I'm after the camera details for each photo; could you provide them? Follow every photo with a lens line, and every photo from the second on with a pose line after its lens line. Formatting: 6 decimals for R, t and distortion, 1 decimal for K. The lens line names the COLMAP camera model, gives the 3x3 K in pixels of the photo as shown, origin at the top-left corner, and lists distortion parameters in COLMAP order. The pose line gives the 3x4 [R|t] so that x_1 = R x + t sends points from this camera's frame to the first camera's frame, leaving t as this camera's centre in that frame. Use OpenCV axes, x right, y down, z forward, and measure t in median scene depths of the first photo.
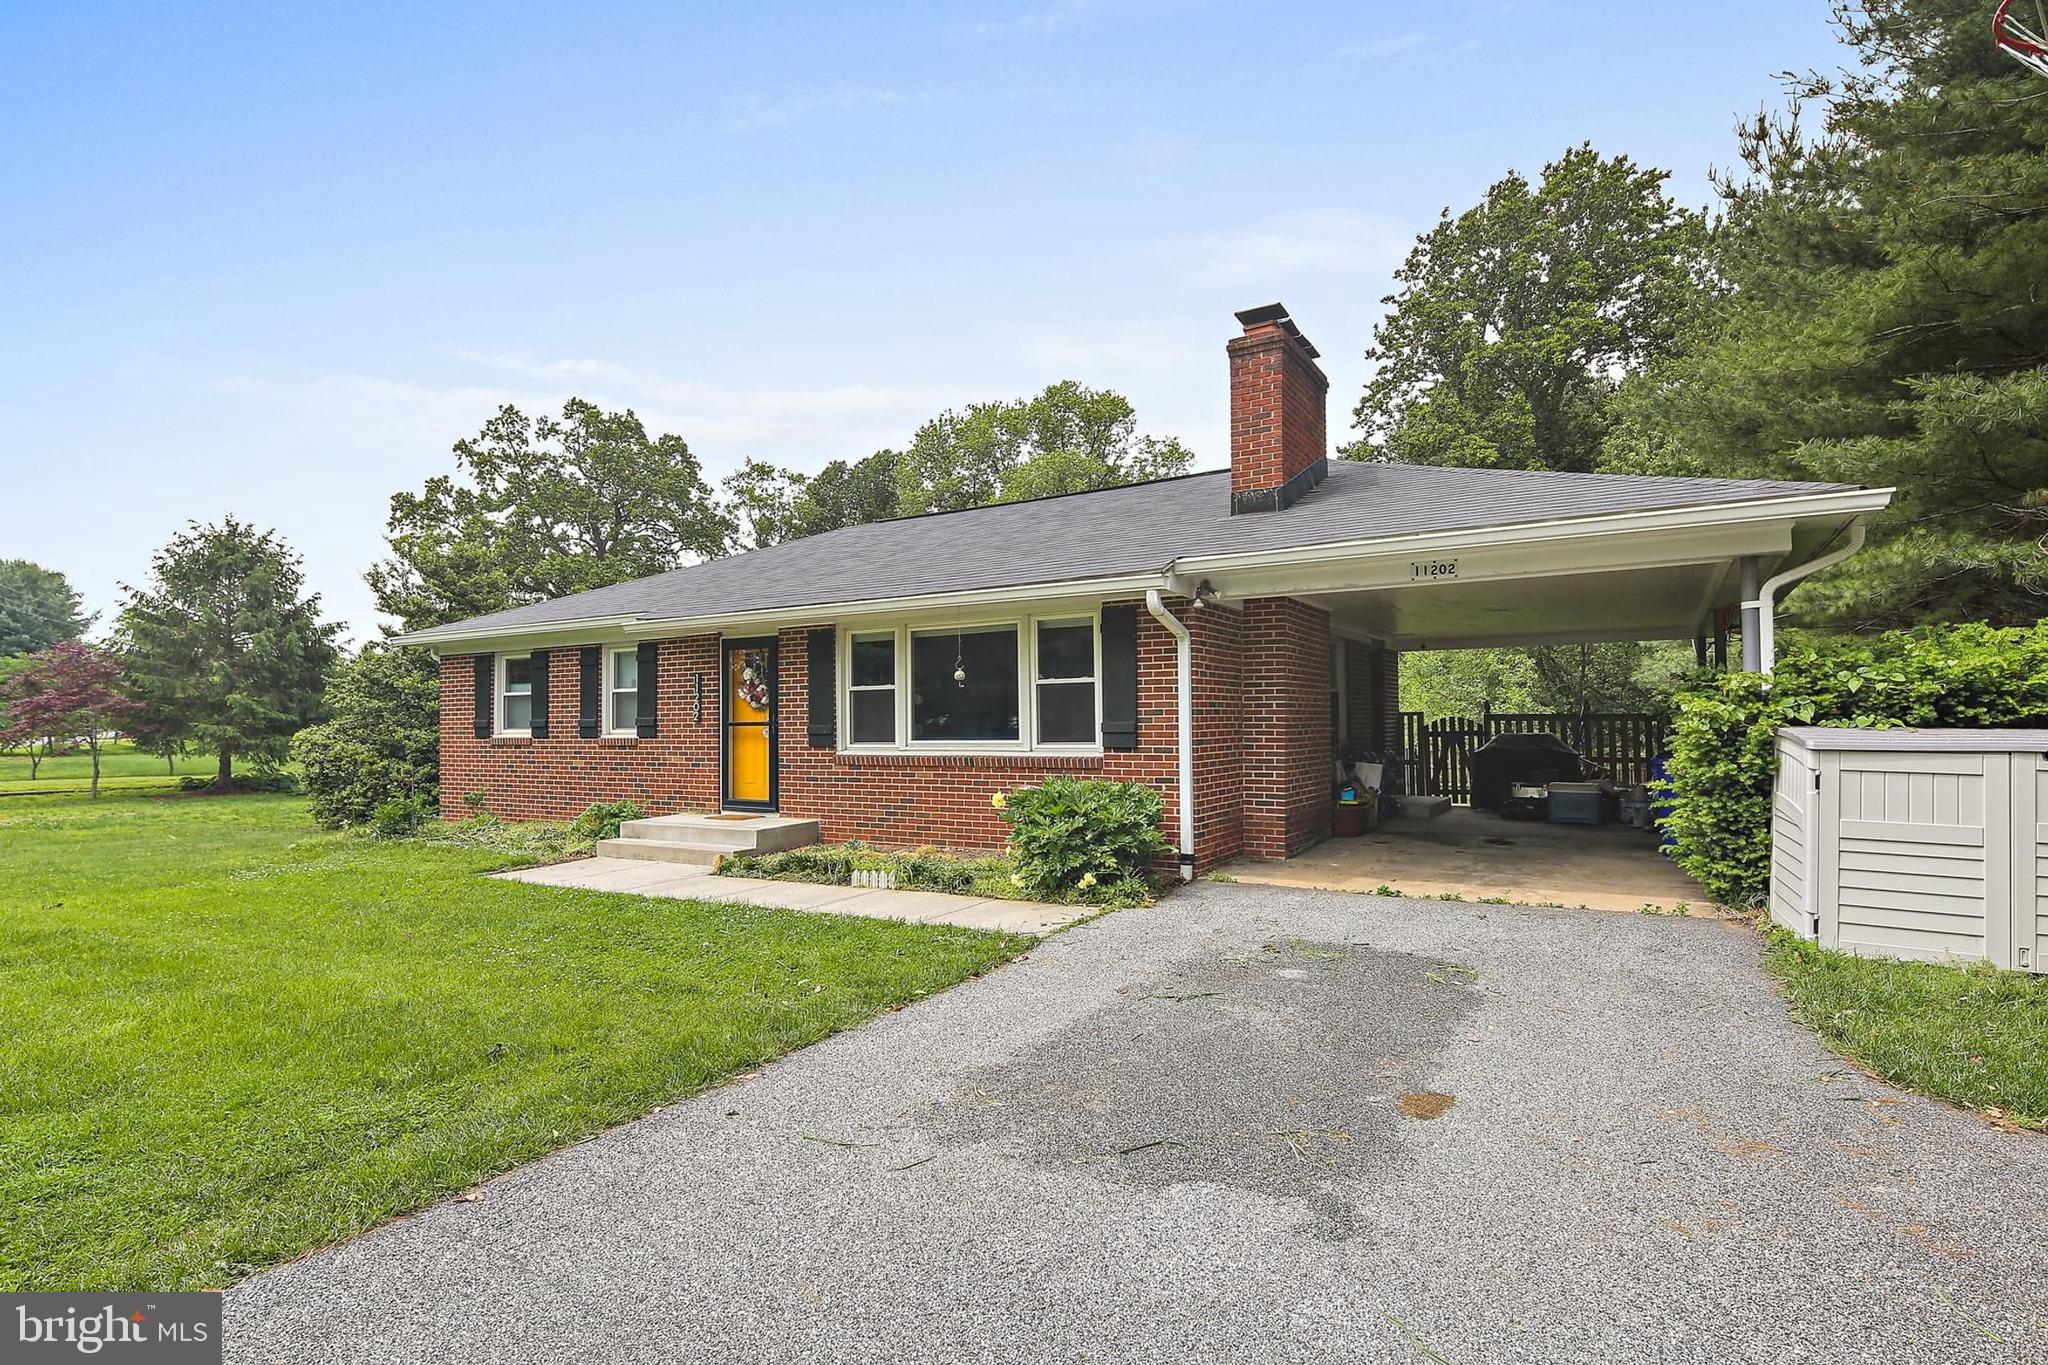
lens RADIAL K [[988.7, 0, 1009.4], [0, 988.7, 690.6], [0, 0, 1]] dist [0.001018, -0.000421]
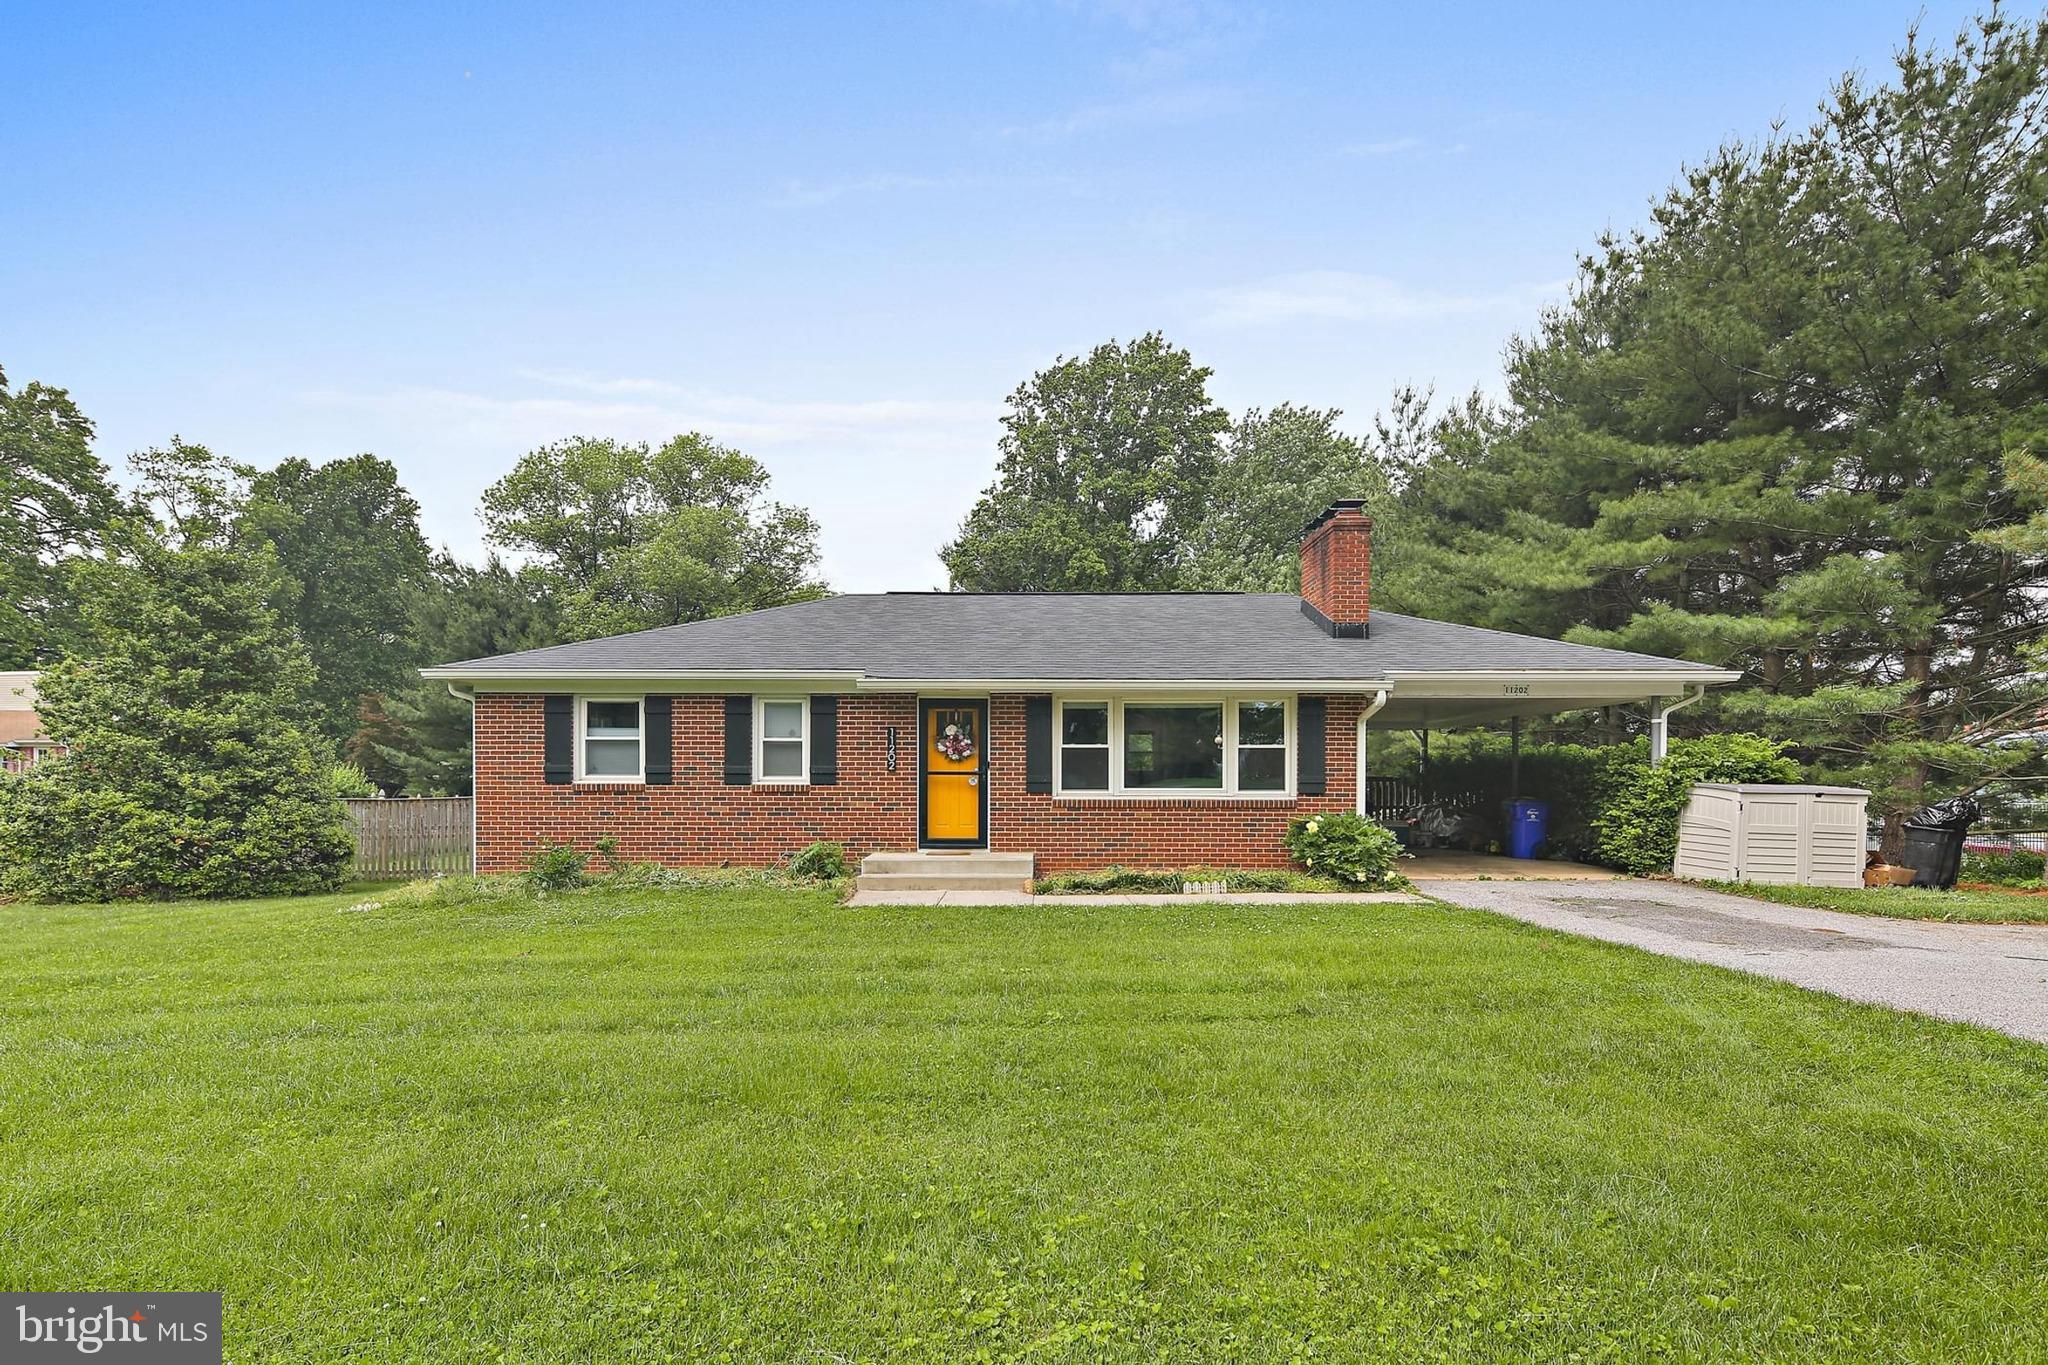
lens RADIAL K [[988.7, 0, 988.0], [0, 988.7, 772.3], [0, 0, 1]] dist [0.001018, -0.000421]
pose [[0.864395, 0.018327, 0.502480, -0.807656], [-0.028436, 0.999518, 0.012462, 0.017148], [-0.502009, -0.025061, 0.864499, -0.018940]]
